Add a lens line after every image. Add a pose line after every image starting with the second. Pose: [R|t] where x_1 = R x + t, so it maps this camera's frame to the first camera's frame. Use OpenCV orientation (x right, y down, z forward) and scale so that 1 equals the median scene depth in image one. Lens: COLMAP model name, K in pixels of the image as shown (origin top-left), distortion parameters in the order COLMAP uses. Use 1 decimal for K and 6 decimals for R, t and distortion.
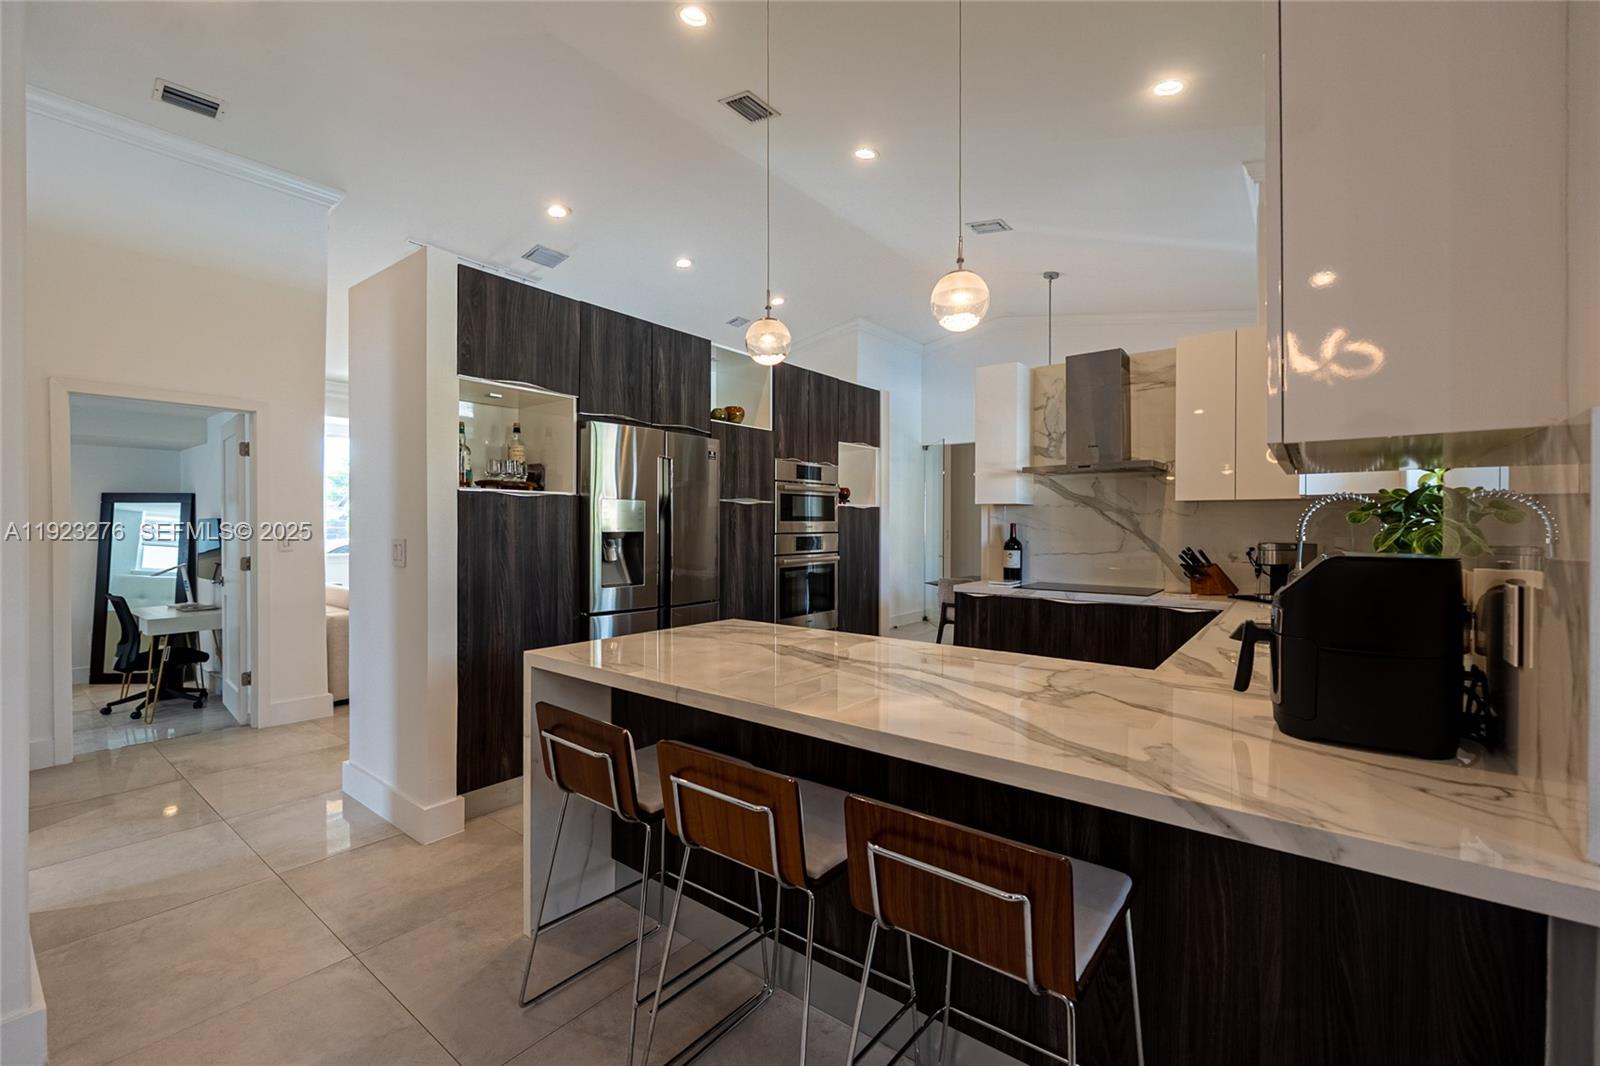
lens RADIAL K [[673.8, 0, 794.3], [0, 673.8, 527.3], [0, 0, 1]] dist [-0.007903, -0.000181]
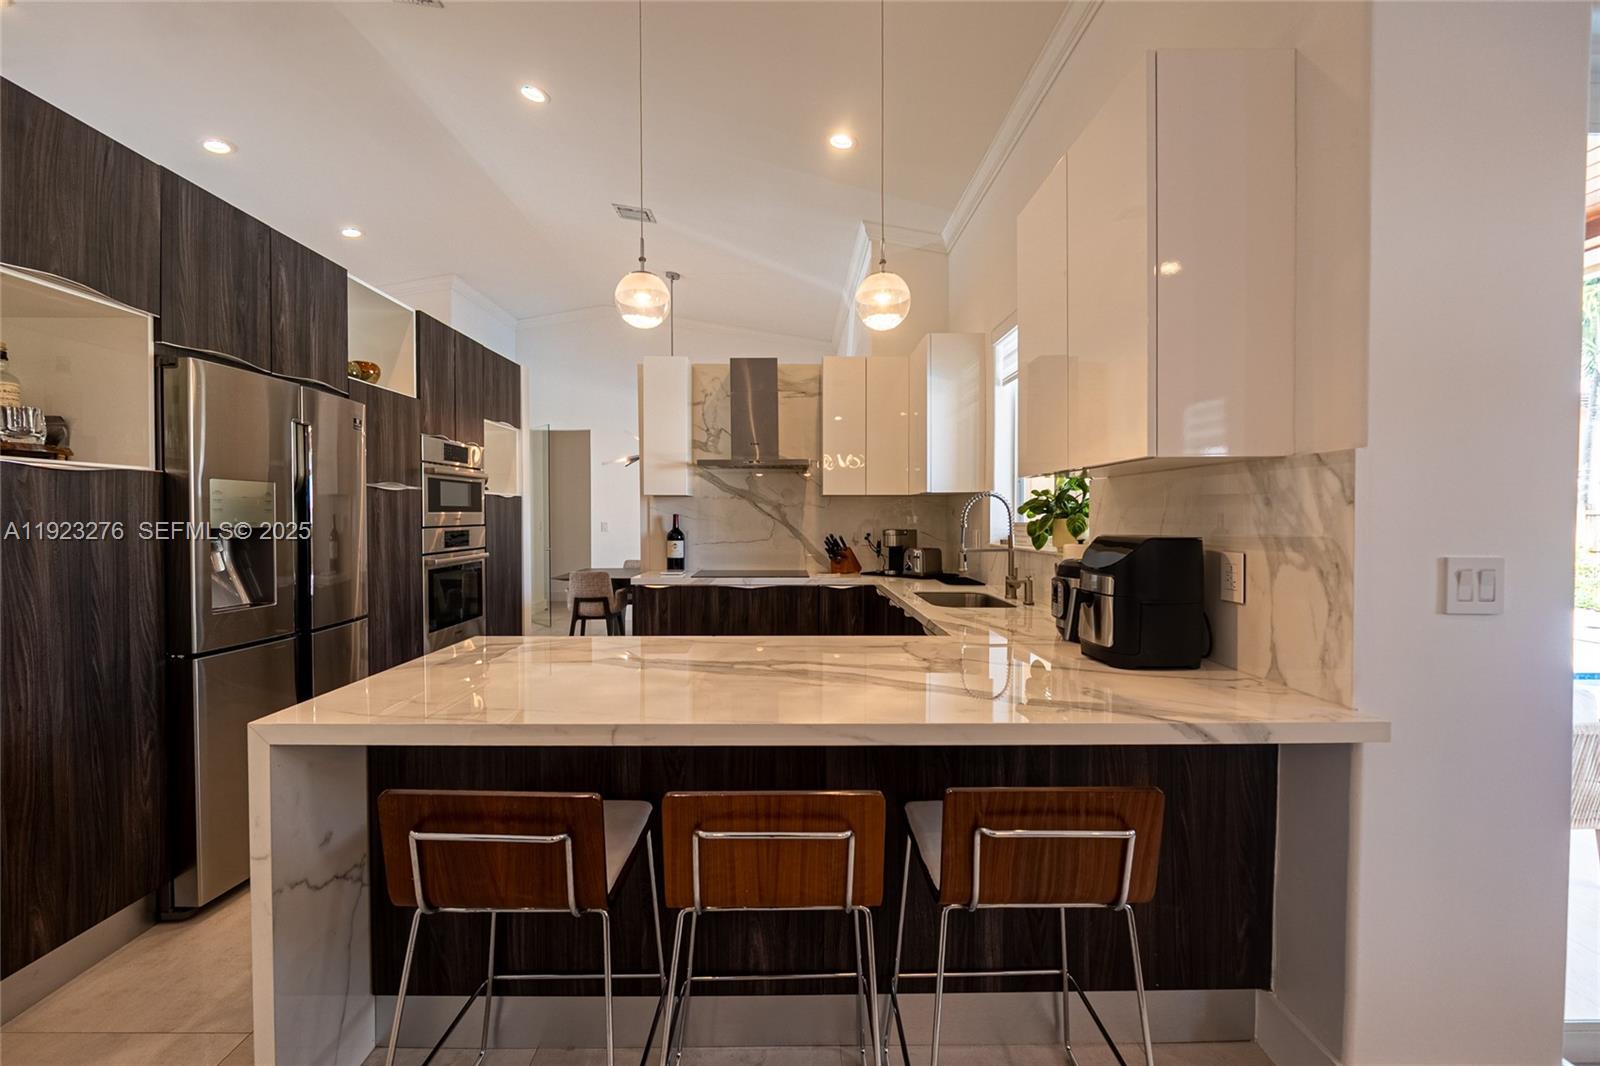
lens RADIAL K [[673.8, 0, 794.3], [0, 673.8, 527.3], [0, 0, 1]] dist [-0.007903, -0.000181]
pose [[0.780384, -0.013794, 0.625149, -0.196241], [0.005009, 0.999862, 0.015810, -0.001587], [-0.625281, -0.009207, 0.780345, 0.103457]]
